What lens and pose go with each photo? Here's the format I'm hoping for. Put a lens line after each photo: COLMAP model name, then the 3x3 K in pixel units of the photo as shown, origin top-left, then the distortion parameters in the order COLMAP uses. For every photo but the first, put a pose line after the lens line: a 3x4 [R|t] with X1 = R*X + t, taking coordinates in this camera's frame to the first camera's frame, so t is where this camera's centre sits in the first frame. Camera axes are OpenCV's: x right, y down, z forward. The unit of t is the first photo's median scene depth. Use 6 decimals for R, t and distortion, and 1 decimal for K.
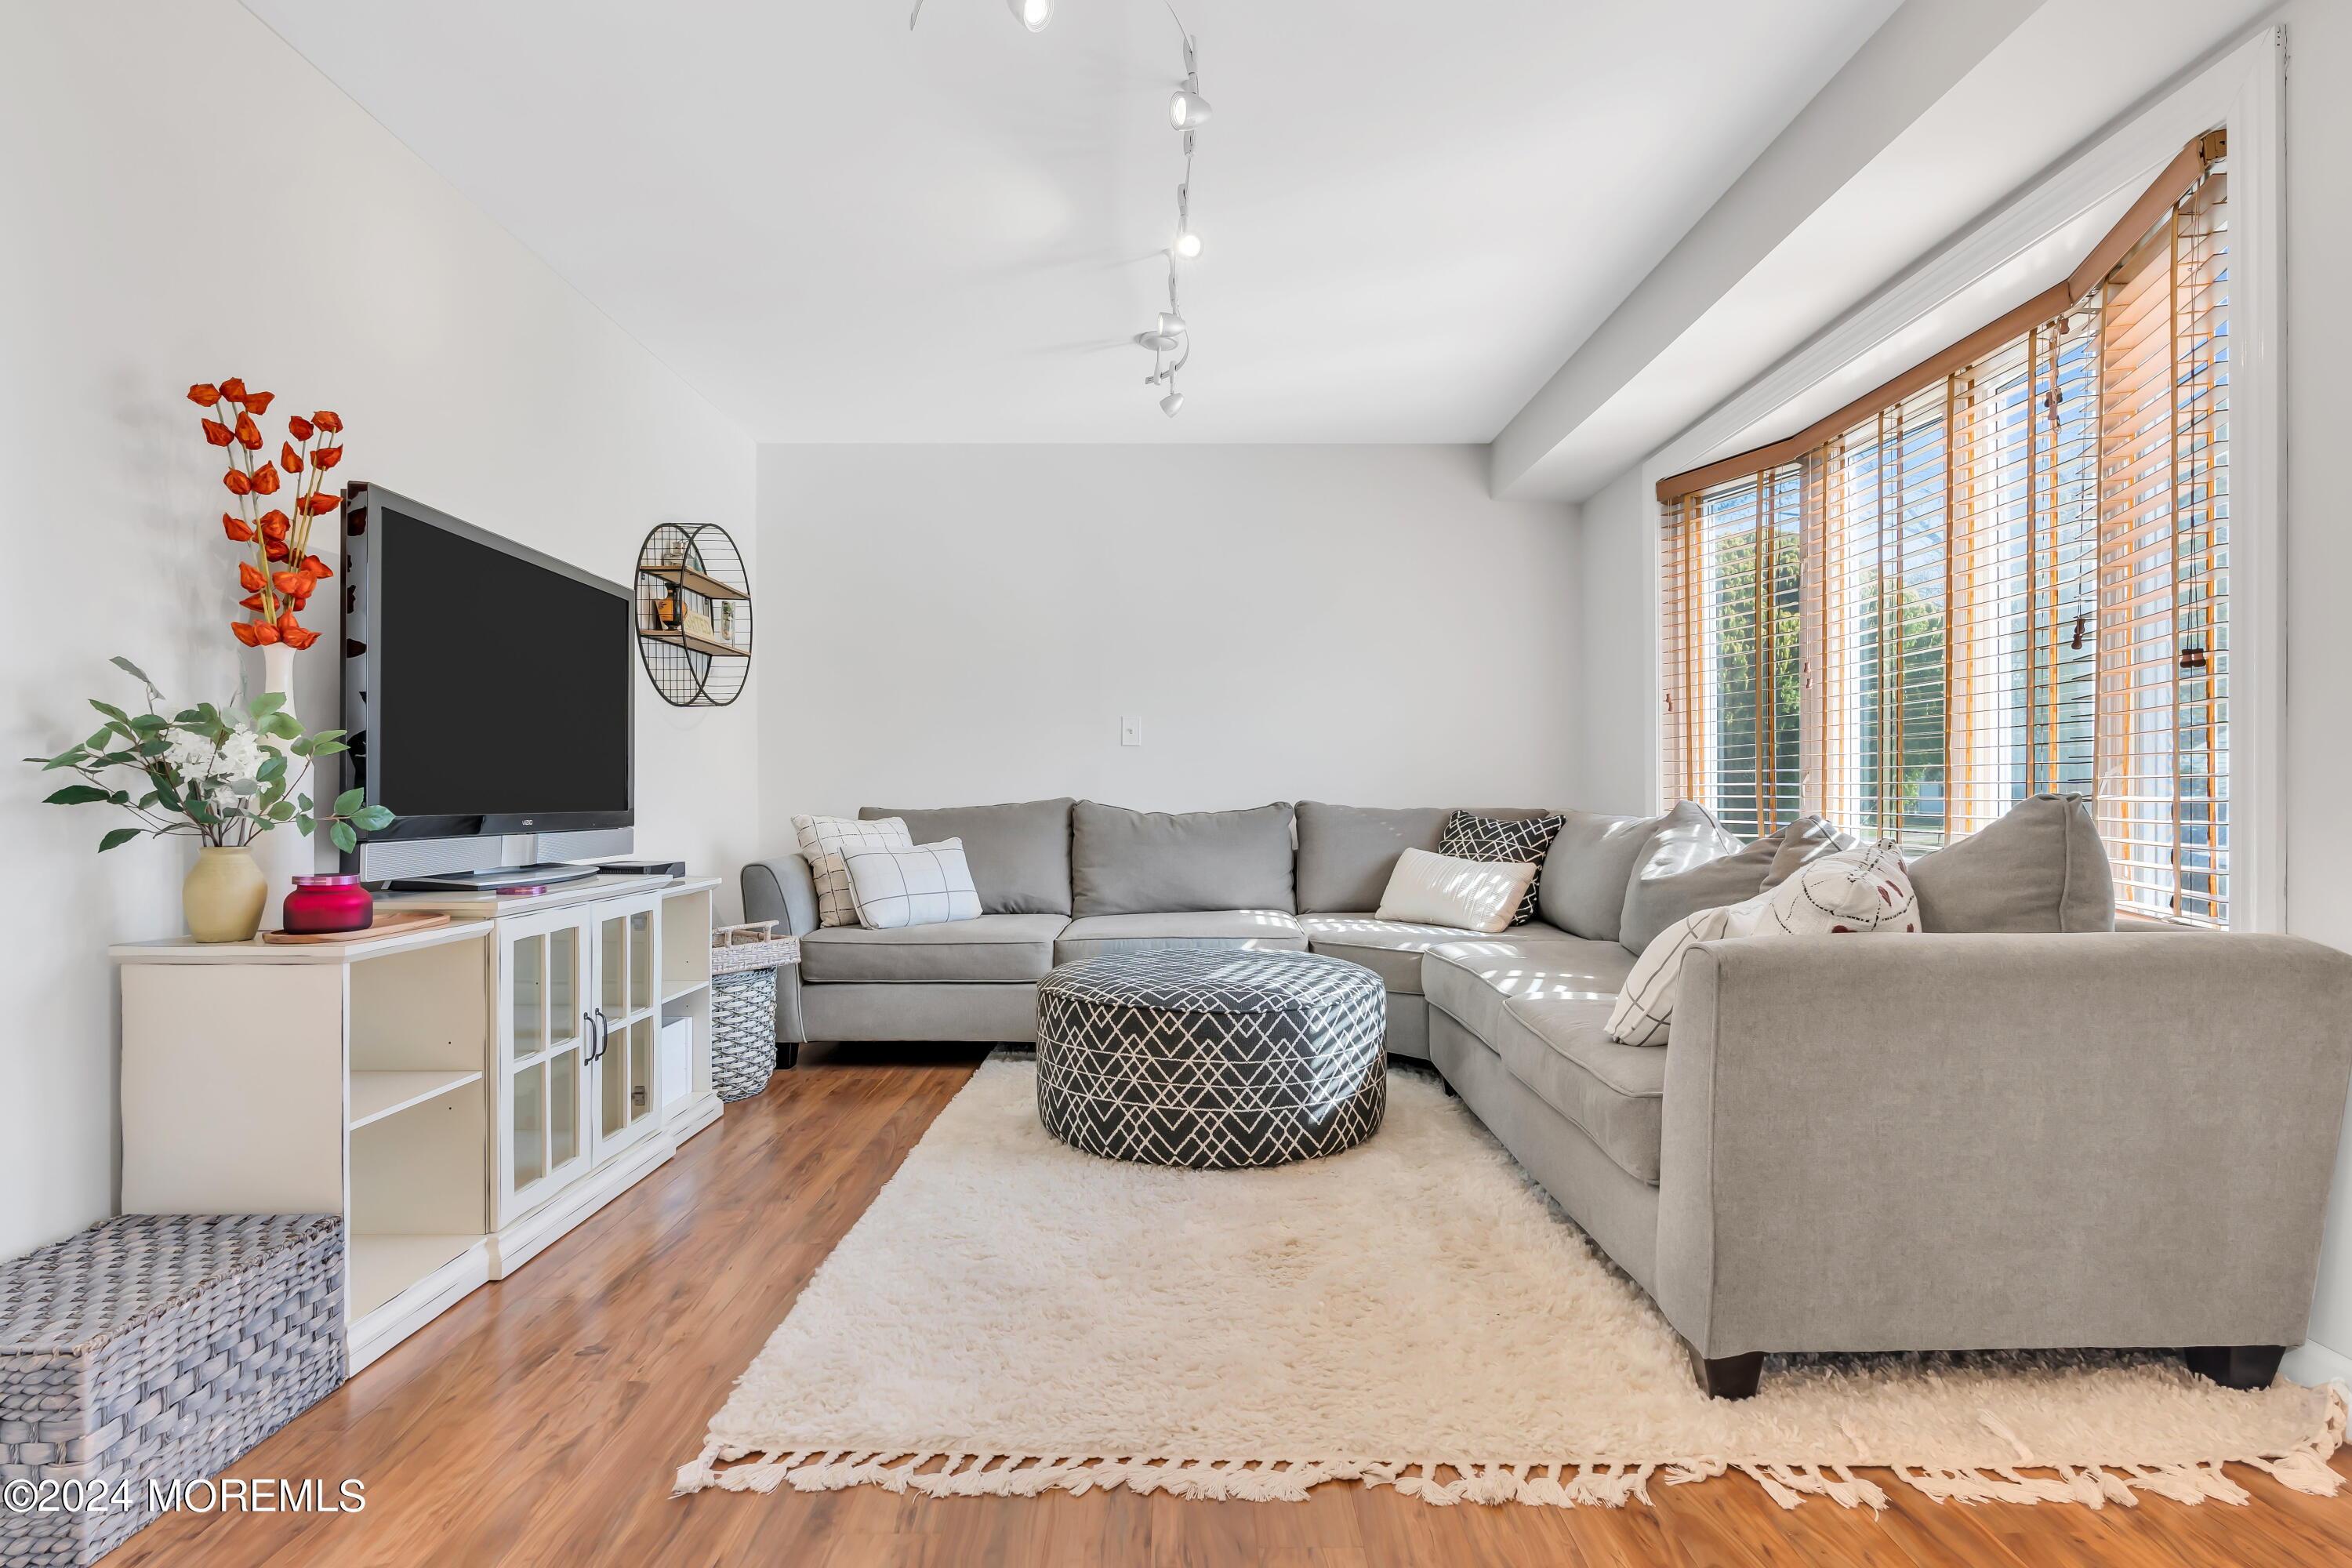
lens RADIAL K [[1147.3, 0, 1179.3], [0, 1147.3, 798.4], [0, 0, 1]] dist [-0.011476, -0.000054]
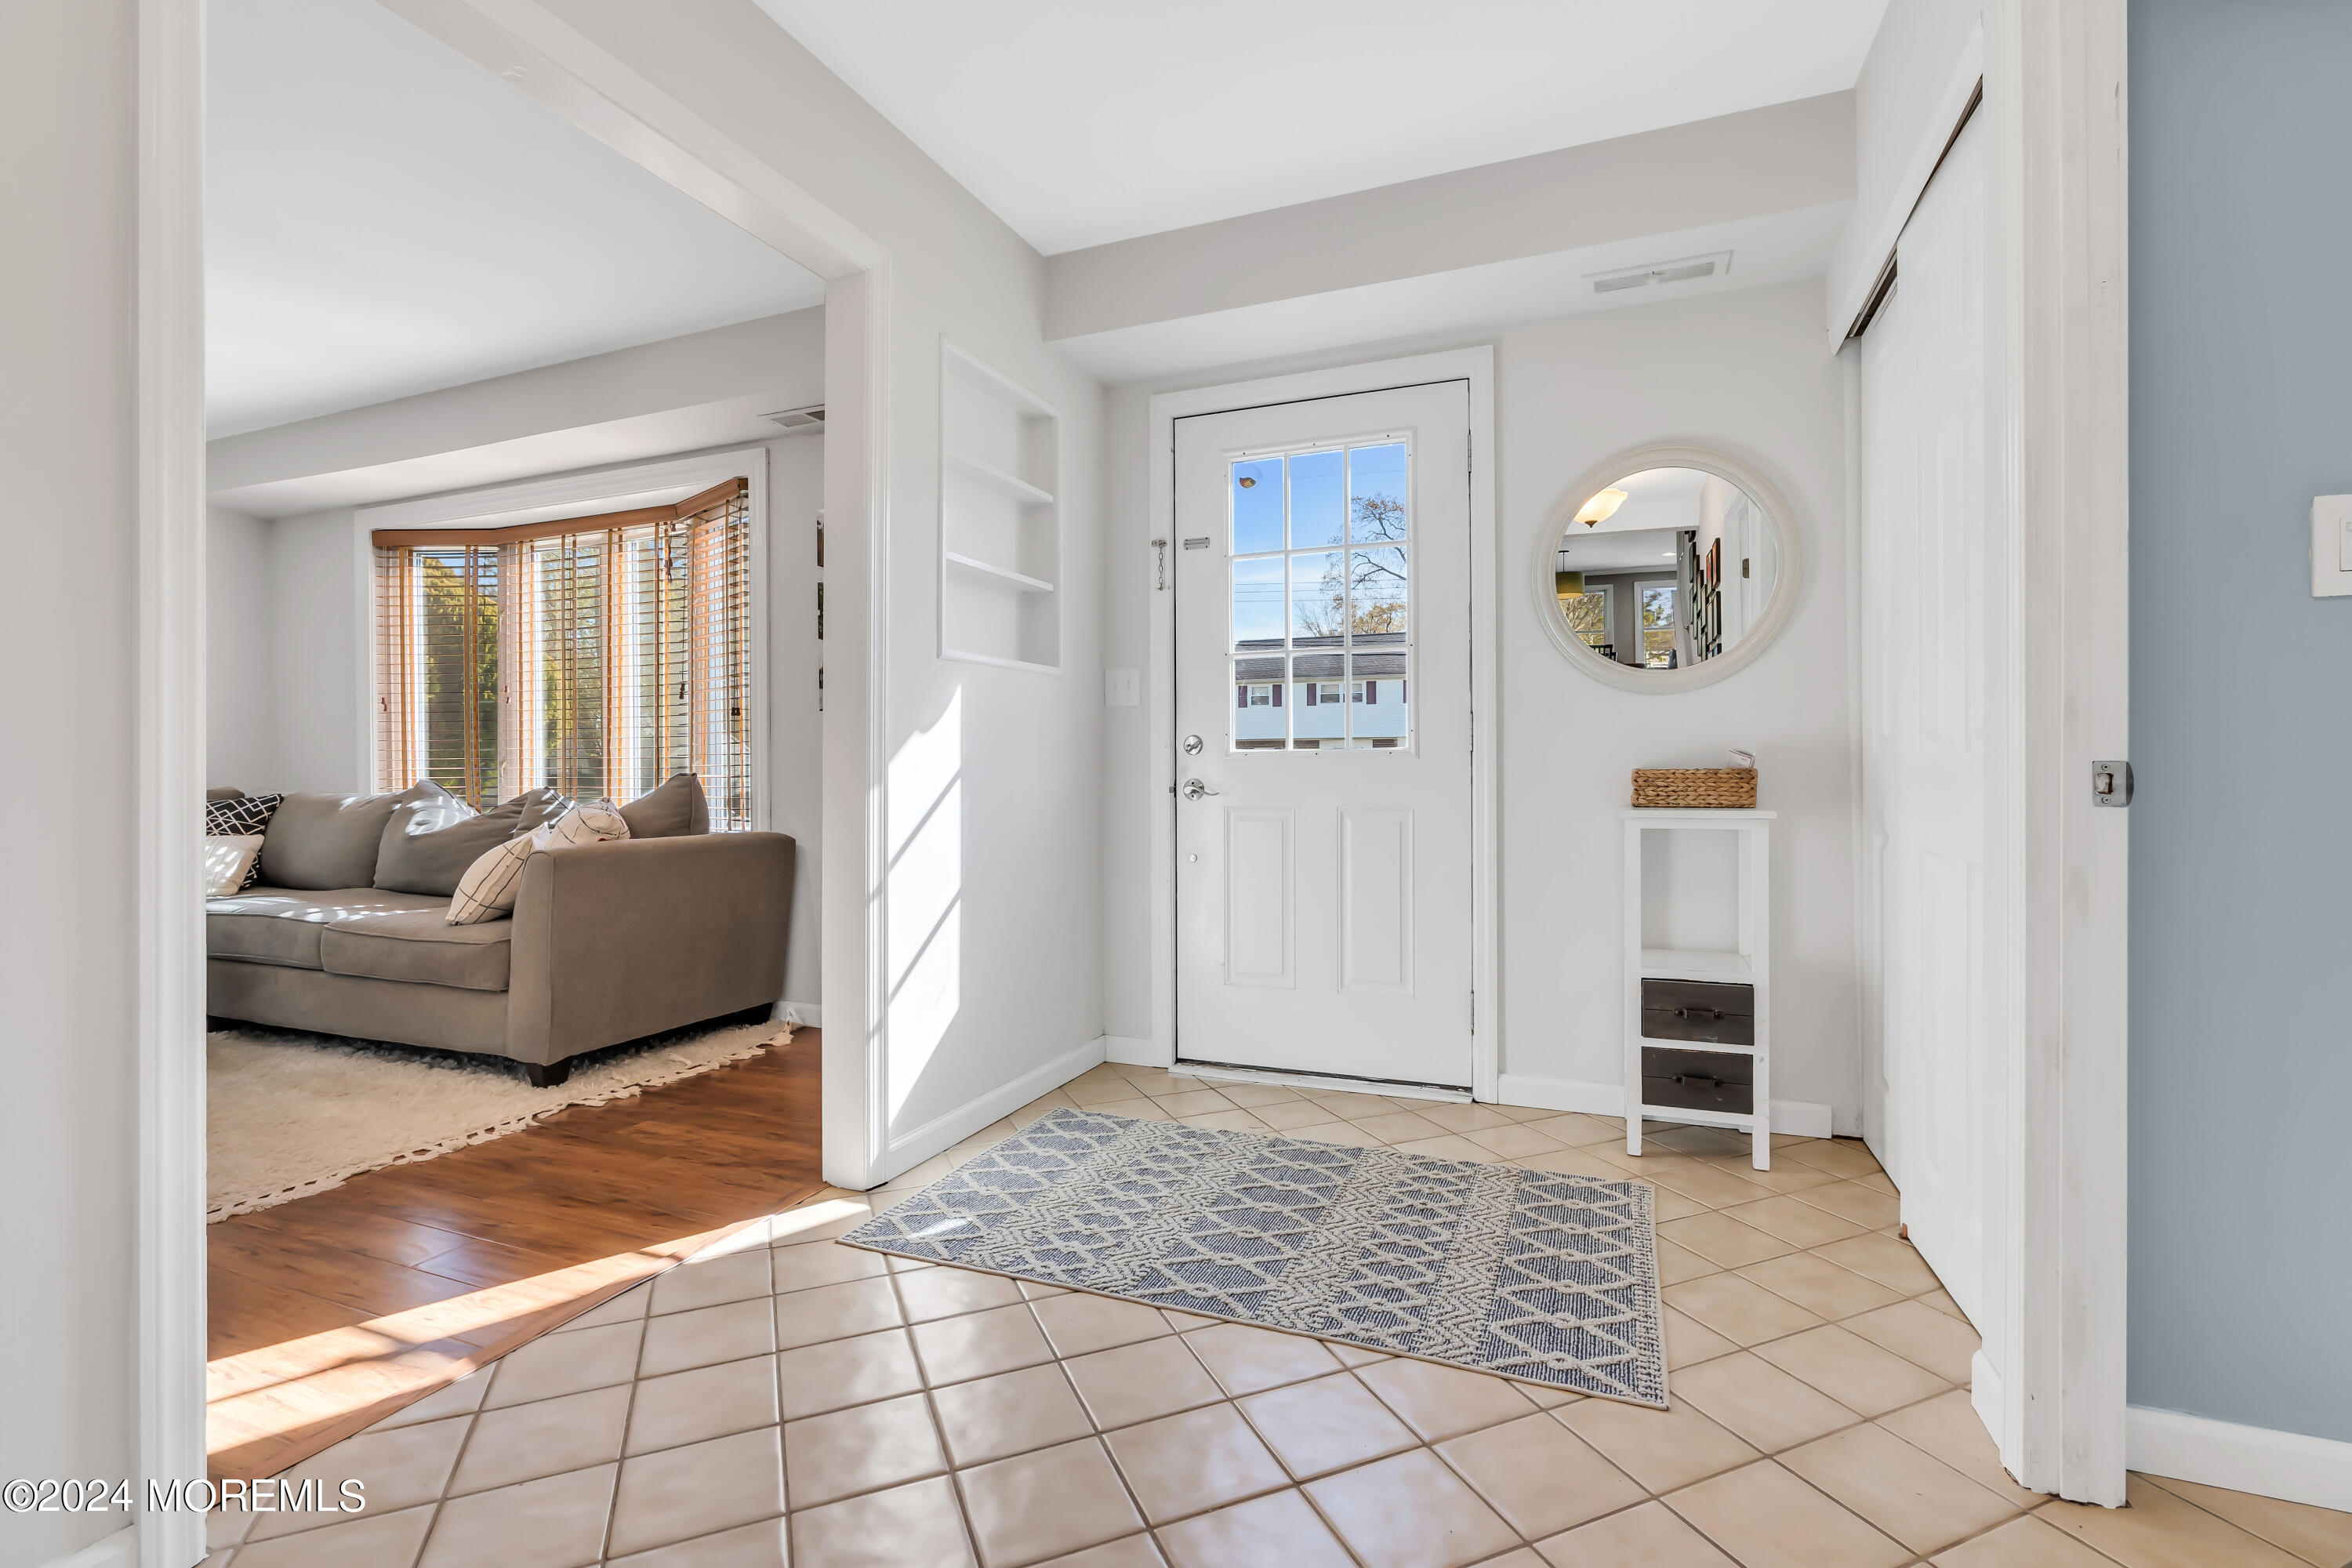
lens RADIAL K [[1078.4, 0, 1202.9], [0, 1078.4, 777.3], [0, 0, 1]] dist [-0.002668, 0.000177]
pose [[0.381290, -0.003161, 0.924450, -0.516523], [0.007745, 0.999970, 0.000224, 0.007434], [-0.924423, 0.007074, 0.381303, -0.470578]]
